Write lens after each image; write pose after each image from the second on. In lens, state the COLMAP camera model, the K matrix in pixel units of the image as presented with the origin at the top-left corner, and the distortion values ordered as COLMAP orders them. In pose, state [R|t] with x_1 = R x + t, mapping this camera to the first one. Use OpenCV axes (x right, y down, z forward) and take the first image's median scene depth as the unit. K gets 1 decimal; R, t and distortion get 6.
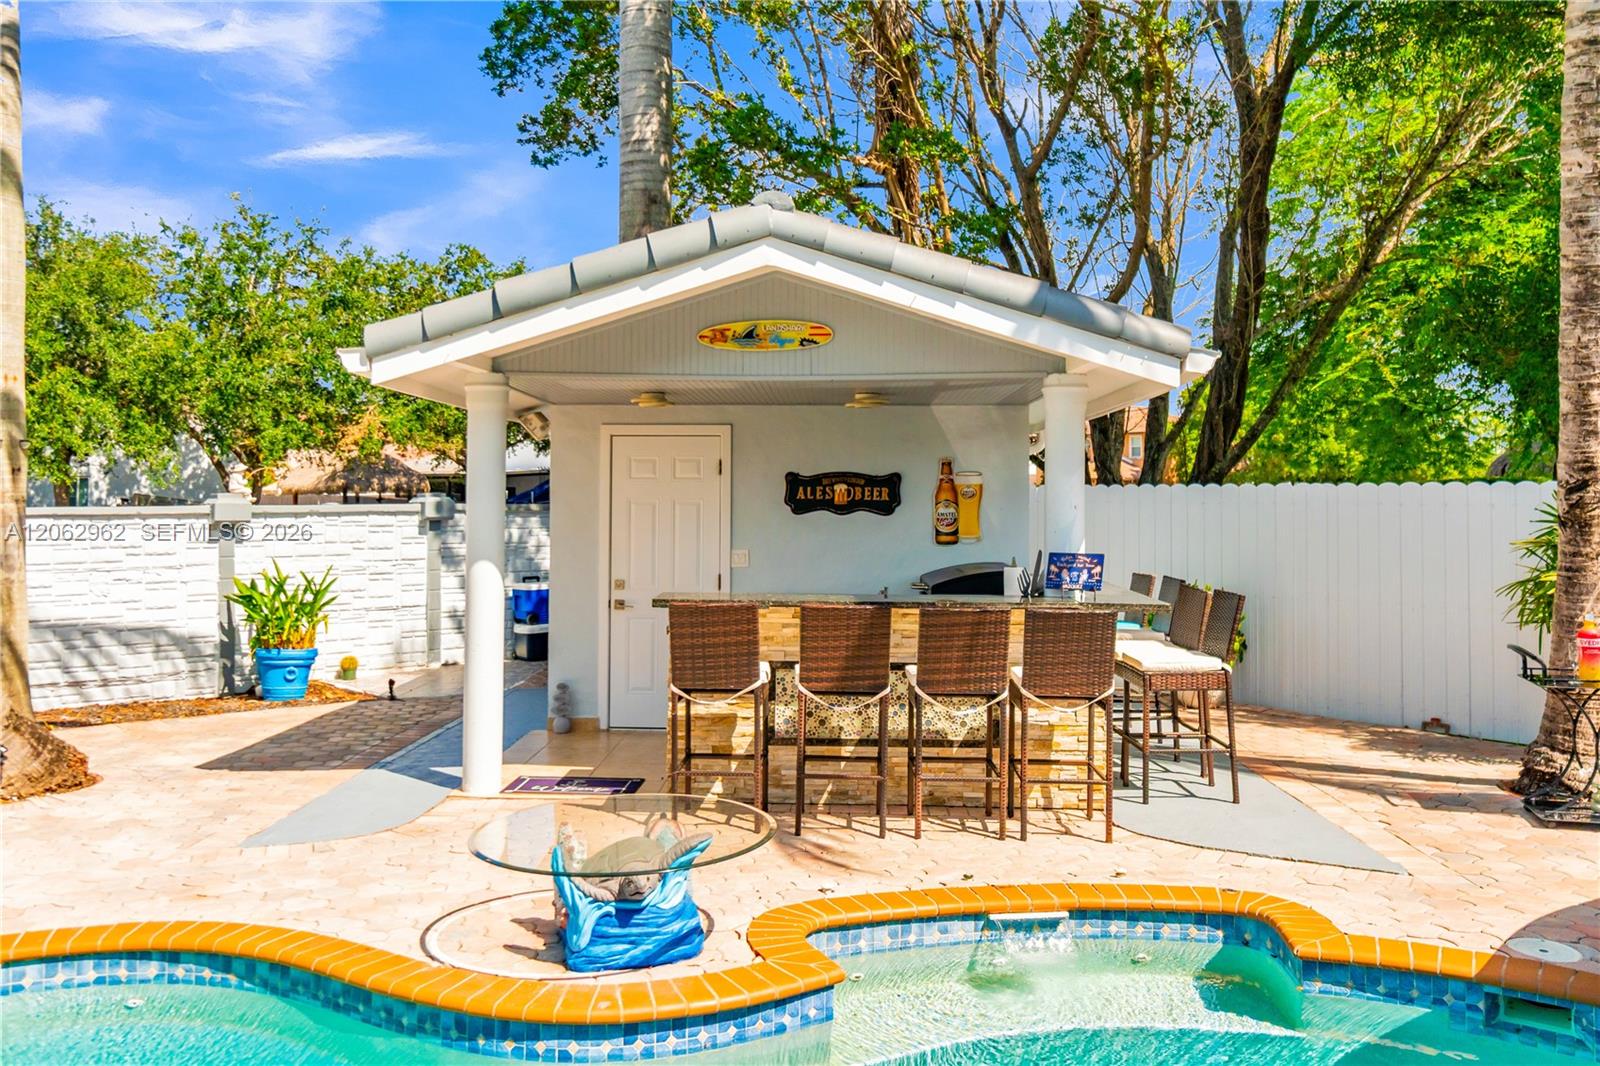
lens RADIAL K [[1295.7, 0, 750.4], [0, 1295.7, 461.8], [0, 0, 1]] dist [-0.005393, 0.008980]
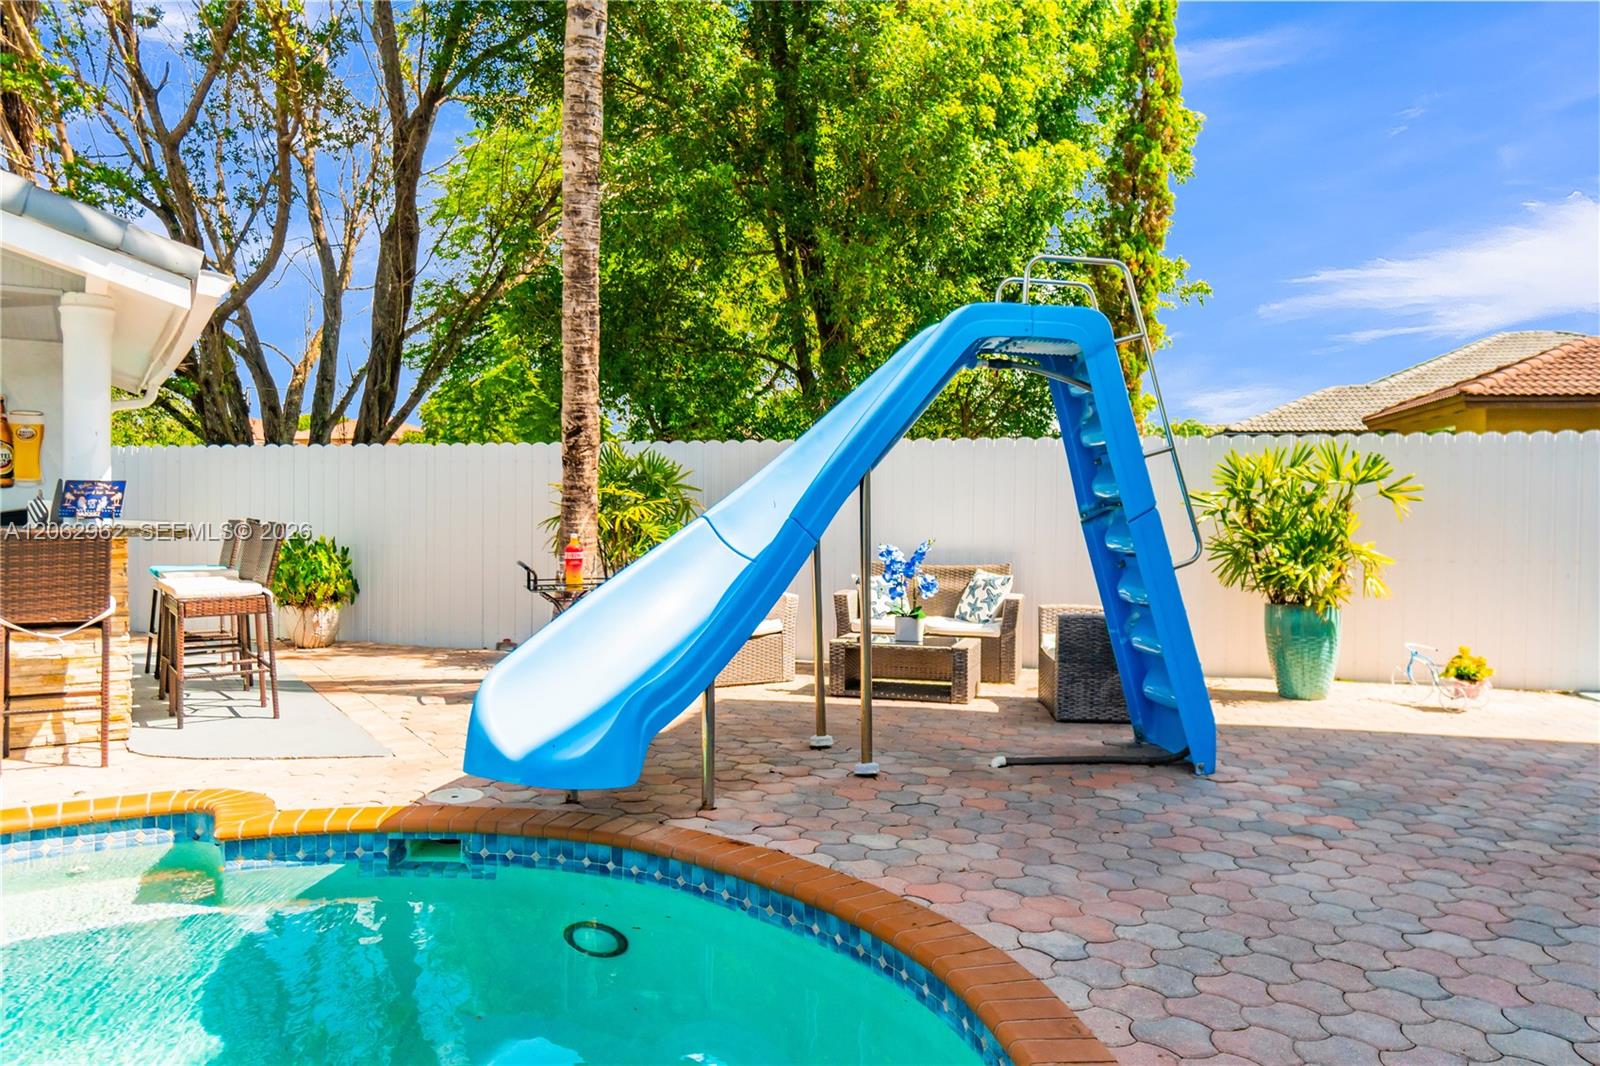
lens RADIAL K [[1105.5, 0, 800.0], [0, 1105.5, 533.0], [0, 0, 1]] dist [-0.018385, 0.002134]
pose [[0.800268, -0.013736, 0.599485, 0.181786], [-0.020558, 0.998521, 0.050322, 0.058214], [-0.599289, -0.052595, 0.798803, 0.028998]]
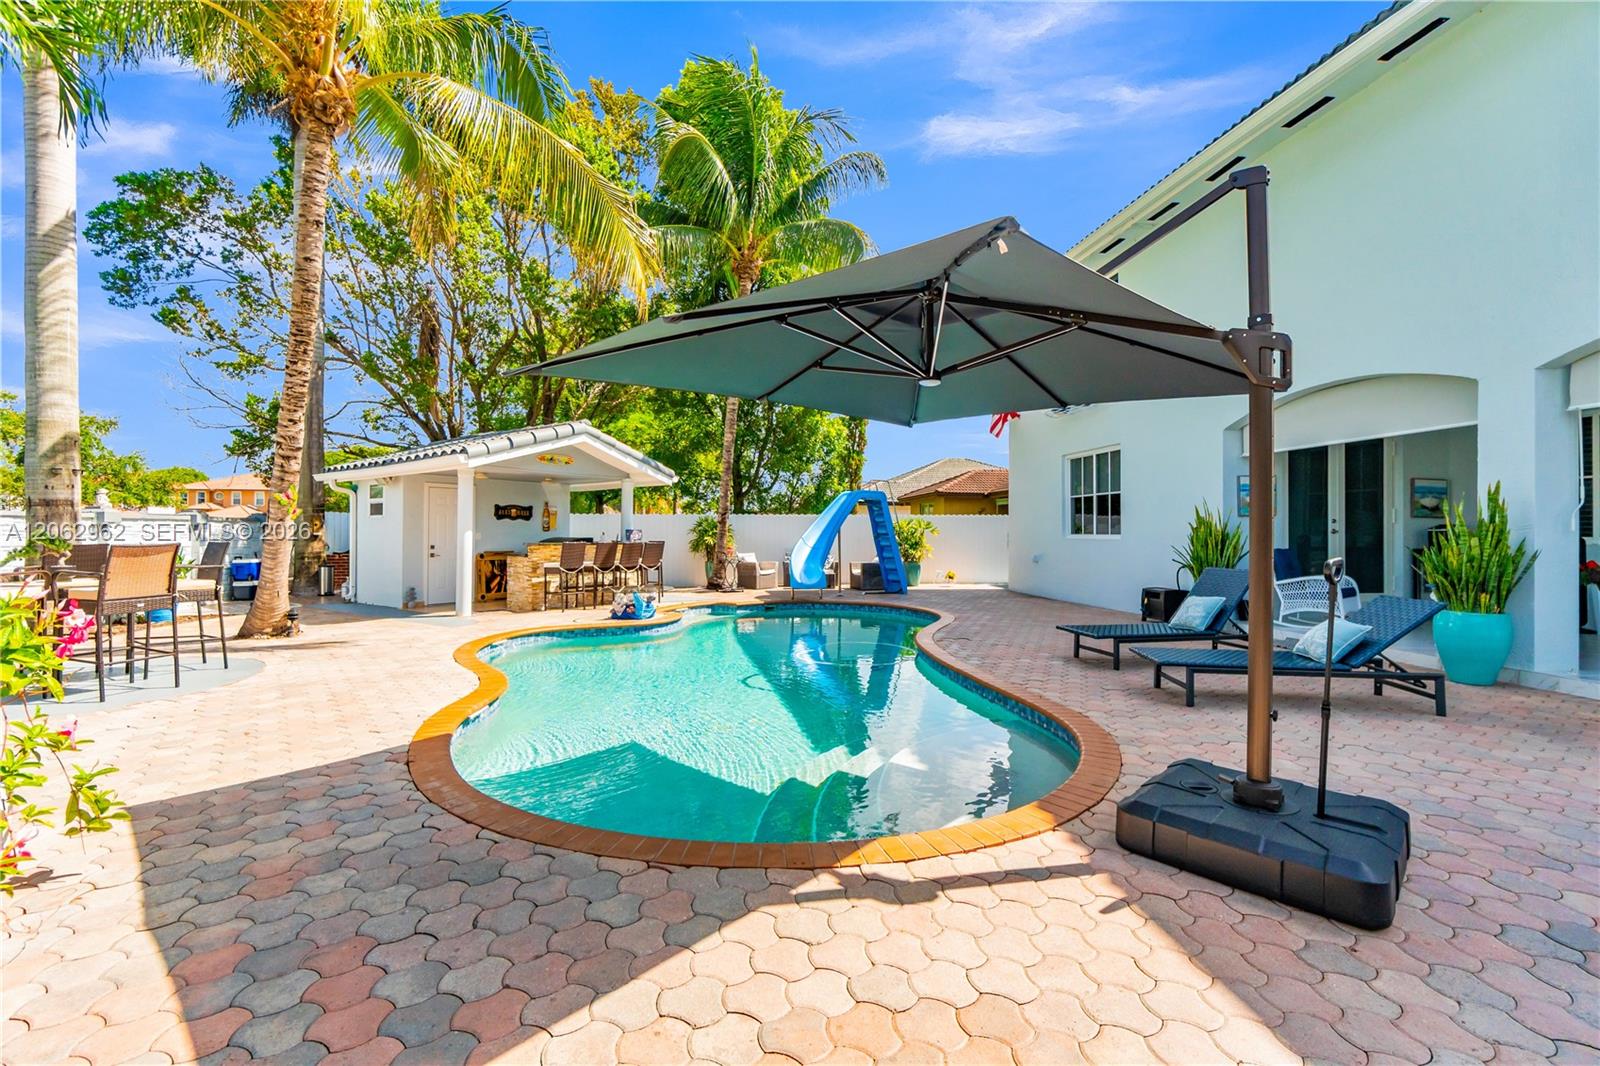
lens RADIAL K [[702.7, 0, 789.1], [0, 702.7, 527.3], [0, 0, 1]] dist [-0.001773, 0.000124]
pose [[0.540712, 0.008070, 0.841169, -1.152664], [-0.023271, 0.999715, 0.005368, 0.044813], [-0.840886, -0.022477, 0.540746, -0.409508]]
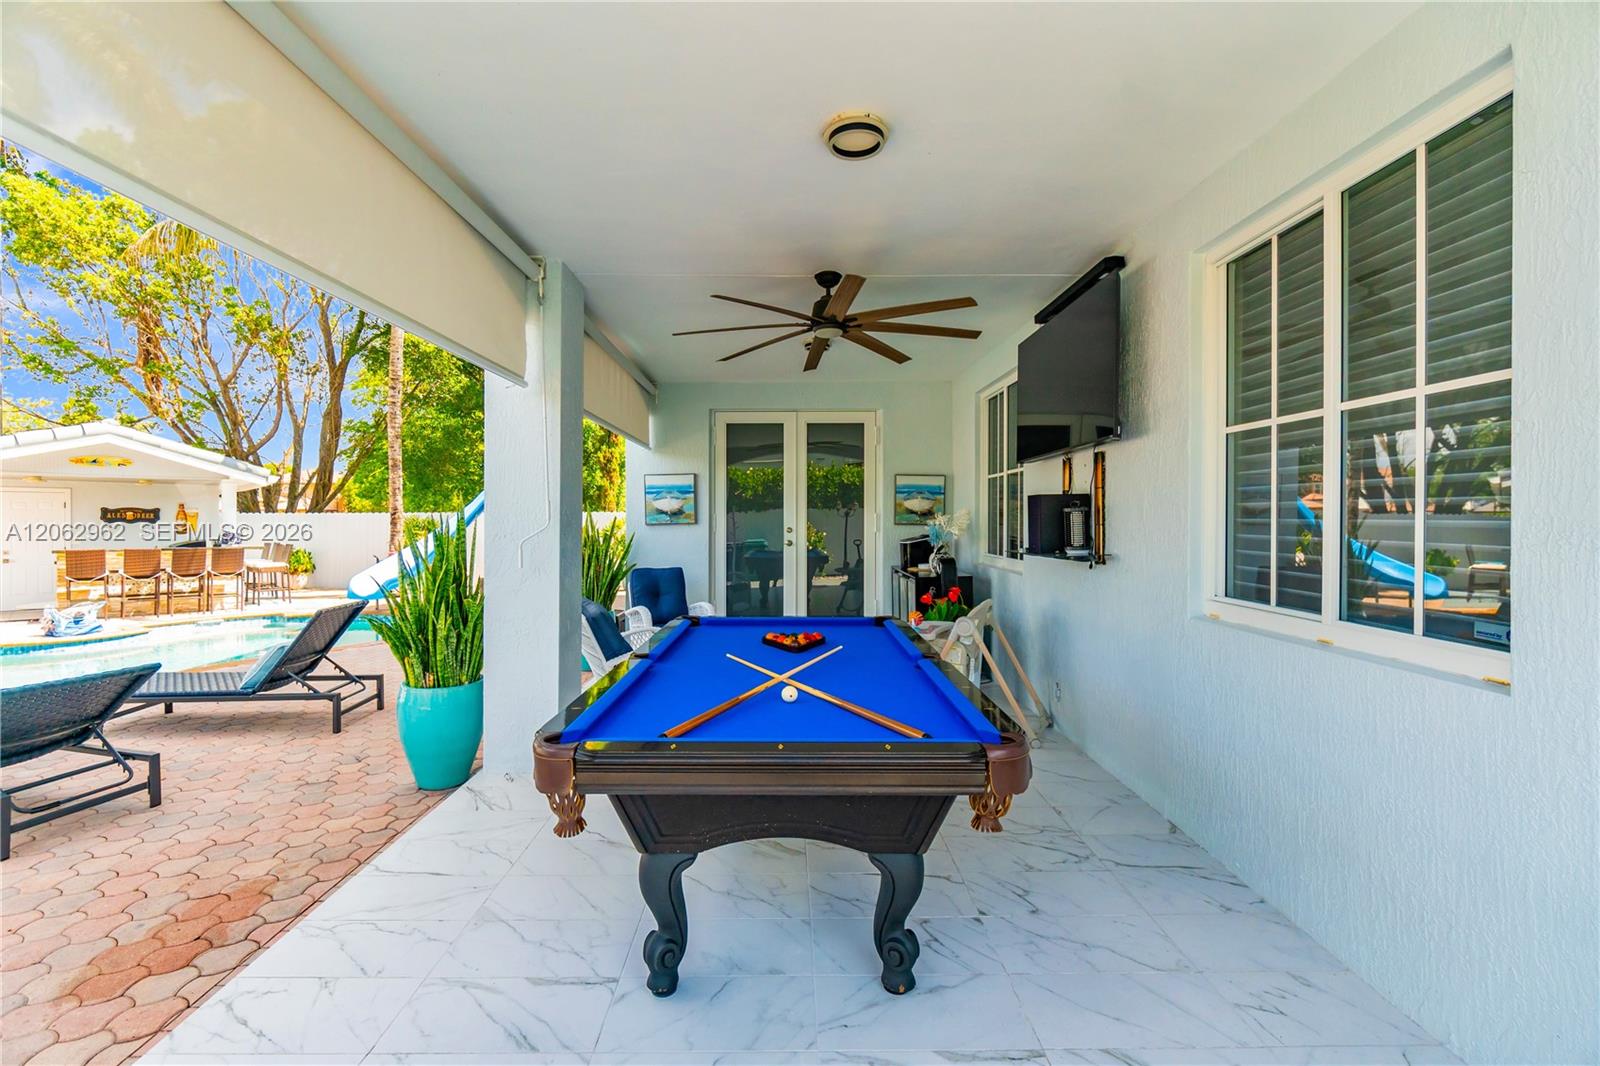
lens RADIAL K [[702.7, 0, 789.1], [0, 702.7, 527.3], [0, 0, 1]] dist [-0.001773, 0.000124]
pose [[0.647497, -0.011004, 0.761988, -0.201565], [-0.017399, 0.999422, 0.029218, -0.022851], [-0.761869, -0.032176, 0.646931, -1.281884]]
